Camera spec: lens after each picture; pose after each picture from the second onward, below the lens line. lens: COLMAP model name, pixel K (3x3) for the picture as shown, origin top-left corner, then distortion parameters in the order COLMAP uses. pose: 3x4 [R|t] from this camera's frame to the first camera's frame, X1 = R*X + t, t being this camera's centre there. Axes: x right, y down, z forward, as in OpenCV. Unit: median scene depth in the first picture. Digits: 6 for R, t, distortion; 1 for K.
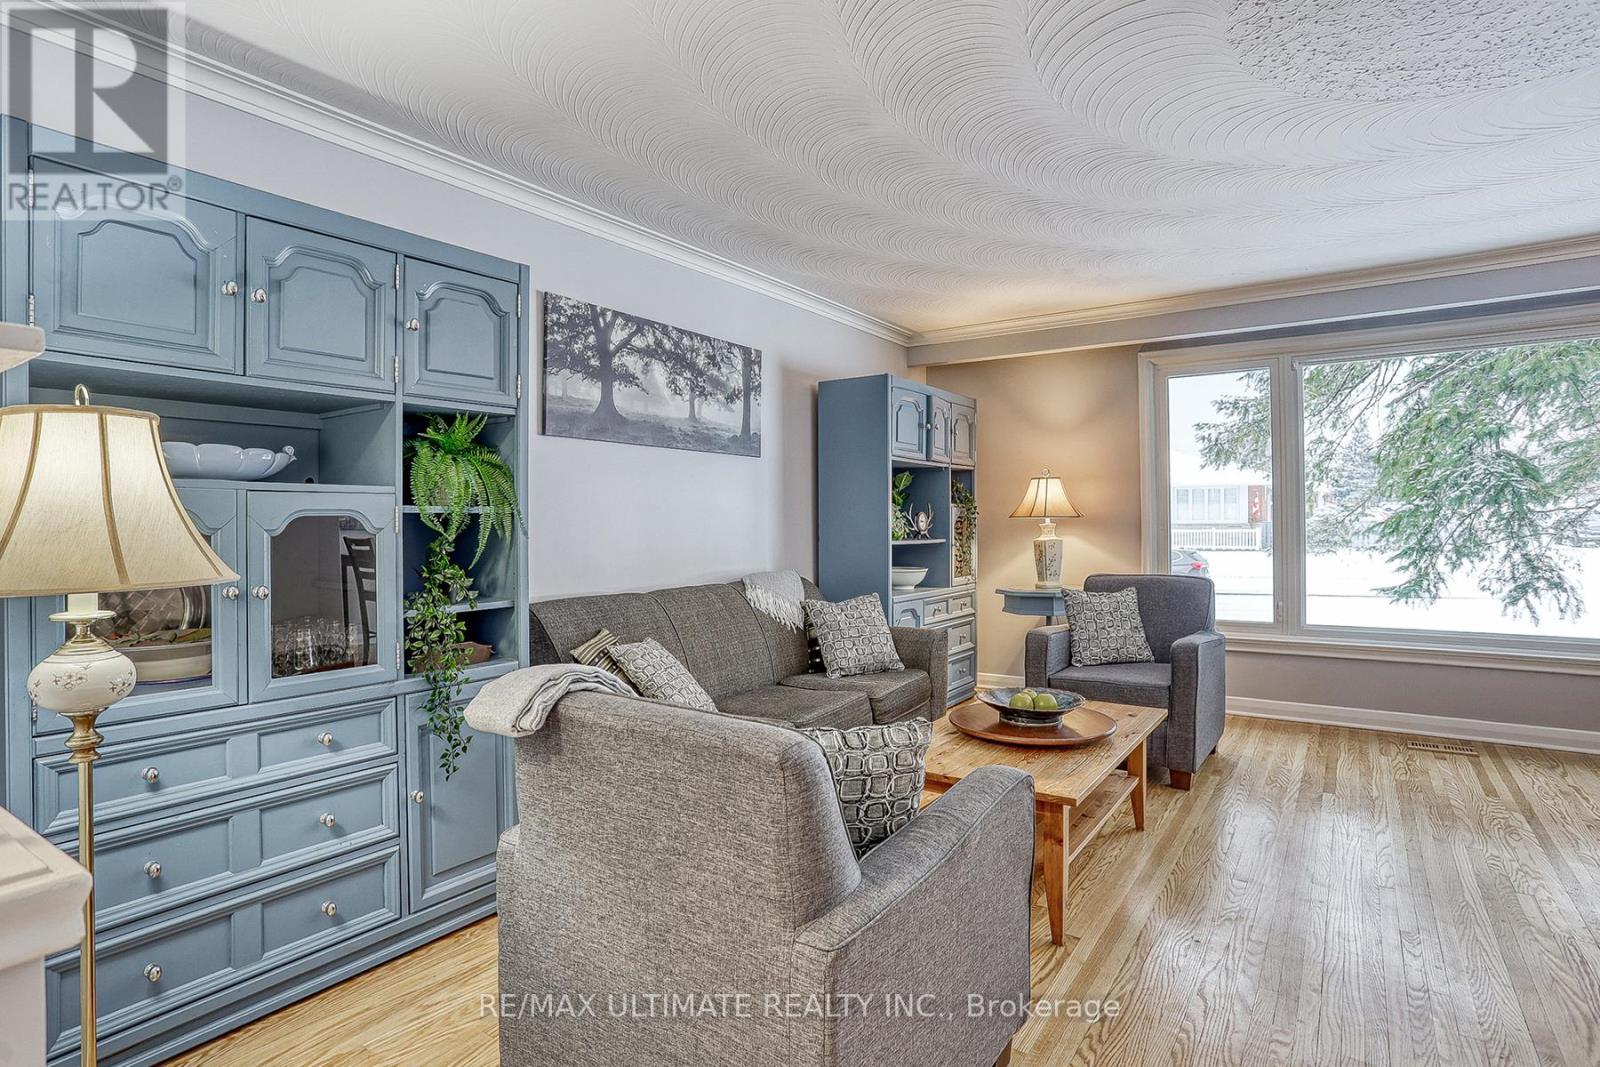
lens RADIAL K [[833.7, 0, 796.0], [0, 833.7, 508.6], [0, 0, 1]] dist [-0.051986, 0.023589]
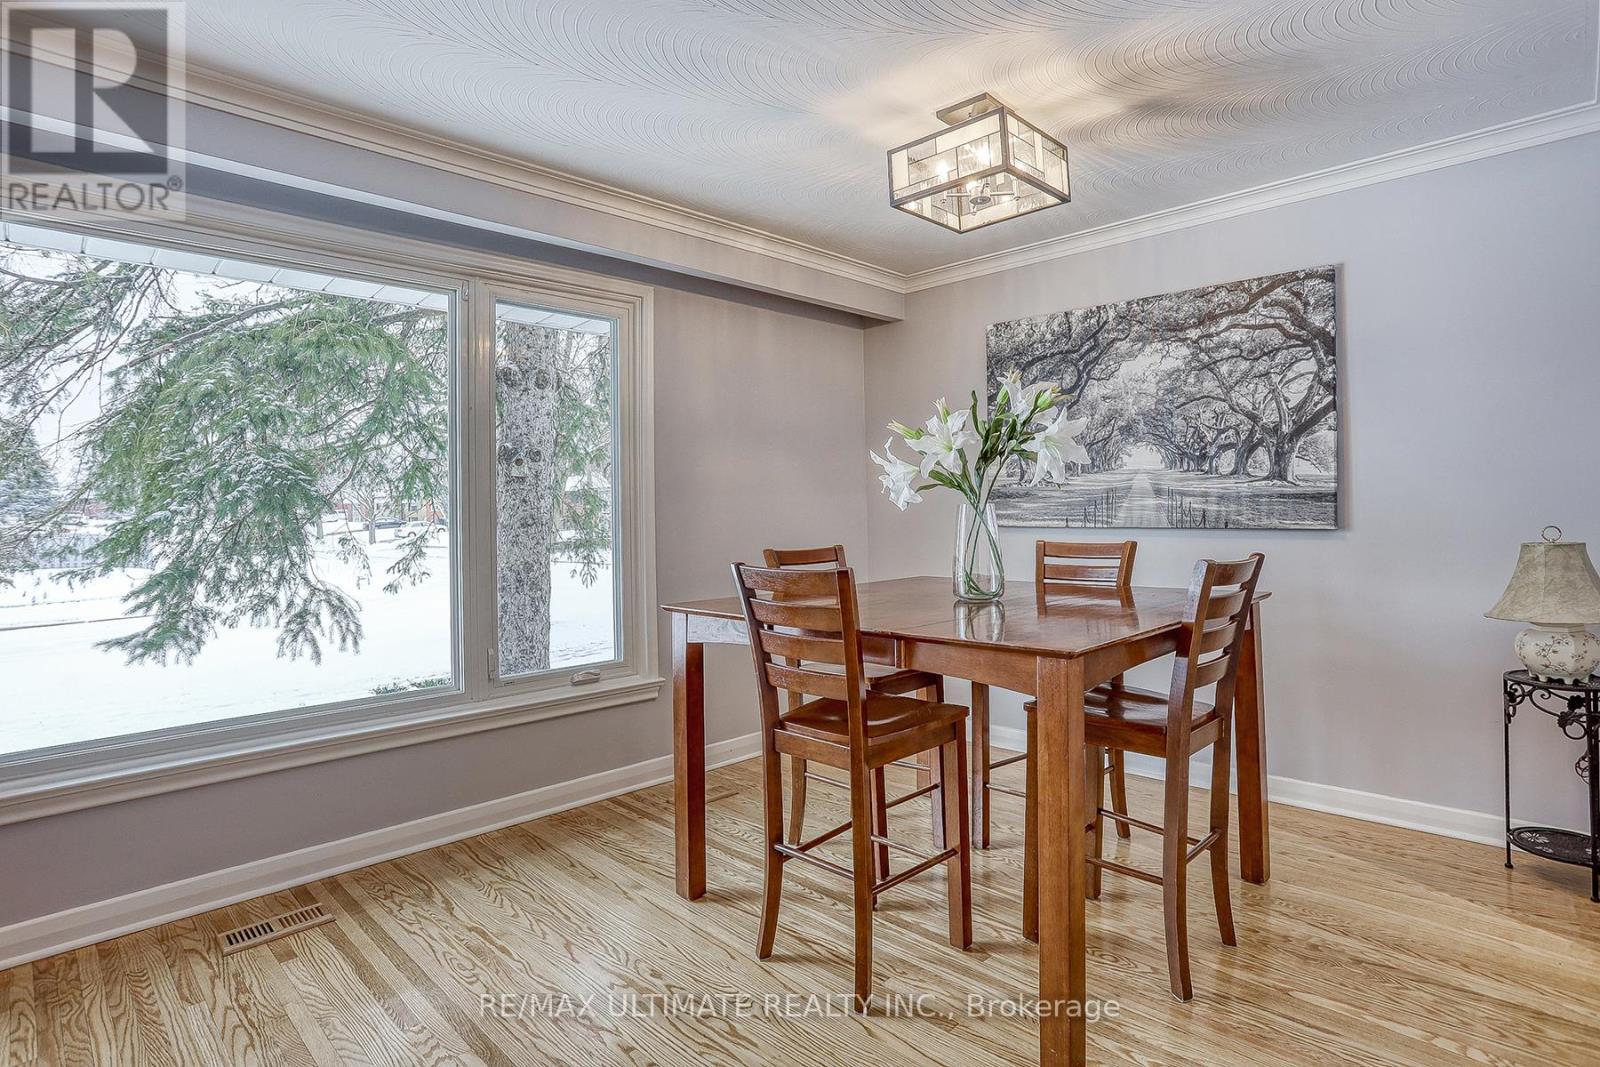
lens RADIAL K [[833.7, 0, 792.1], [0, 833.7, 503.6], [0, 0, 1]] dist [-0.051986, 0.023589]
pose [[0.205841, 0.018938, 0.978402, 0.293834], [0.003644, 0.999791, -0.020118, 0.006686], [-0.978579, 0.007706, 0.205729, 0.514433]]
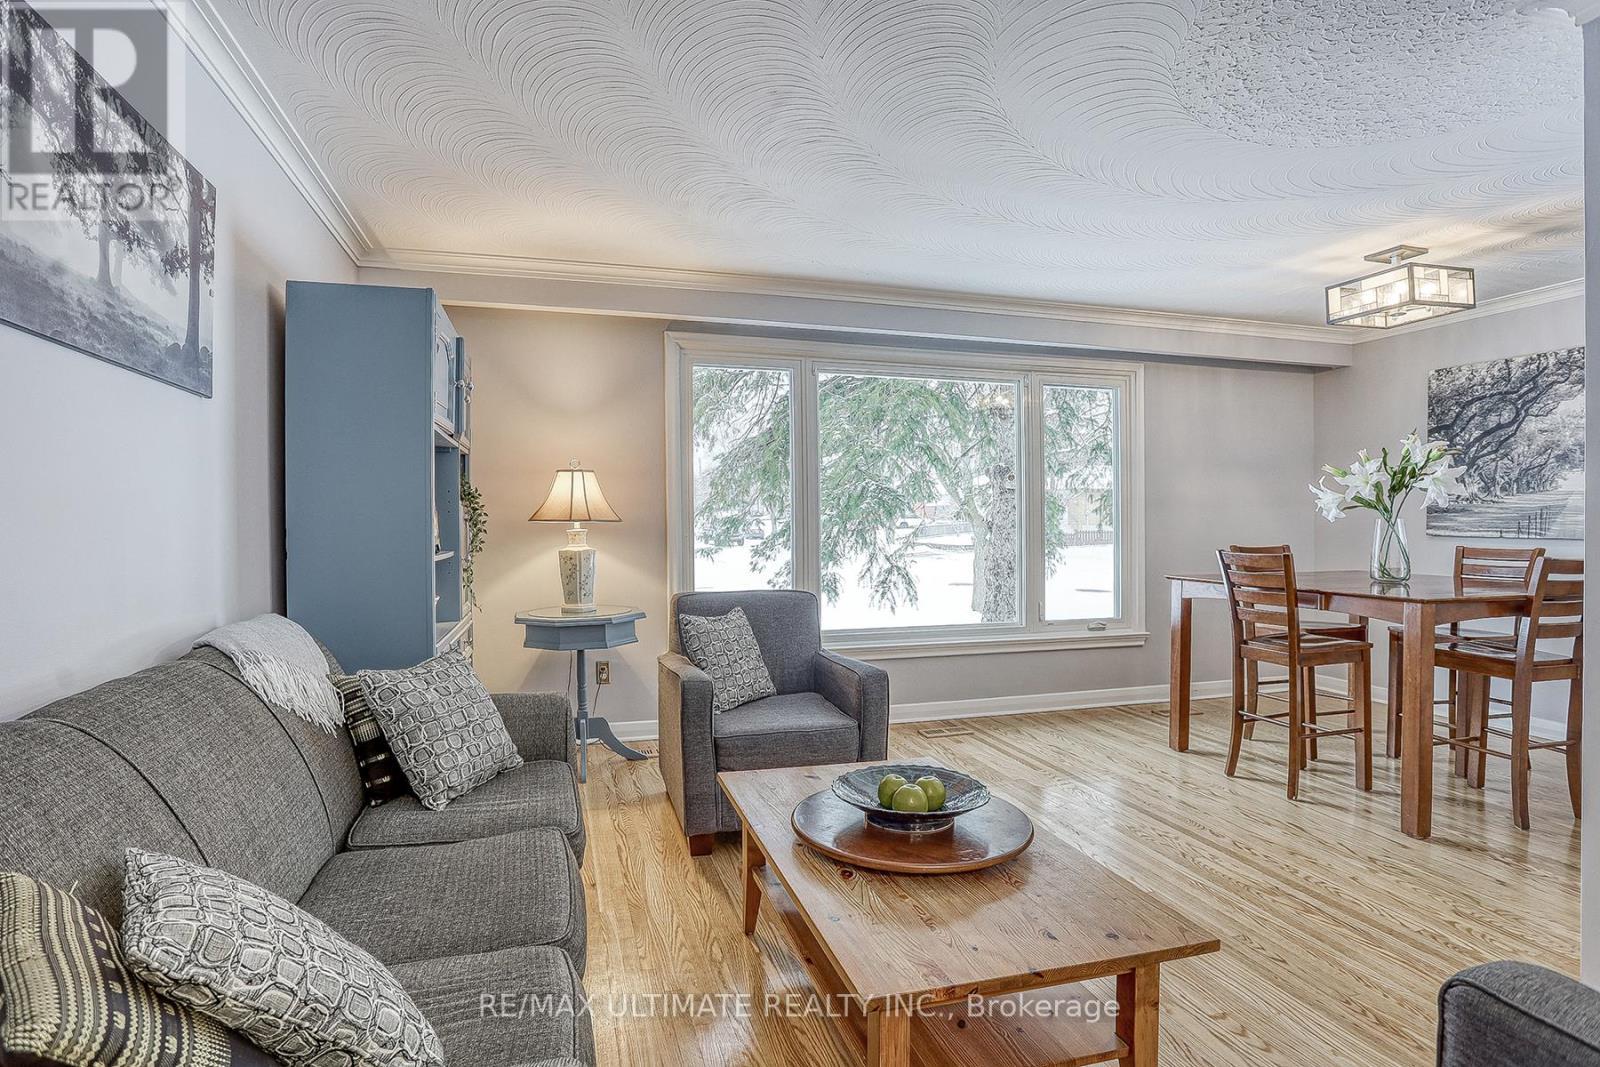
lens RADIAL K [[833.7, 0, 785.5], [0, 833.7, 519.4], [0, 0, 1]] dist [-0.051986, 0.023589]
pose [[0.648462, 0.011154, 0.761165, -0.202489], [-0.016579, 0.999862, -0.000528, 0.007575], [-0.761066, -0.012277, 0.648558, 0.431098]]
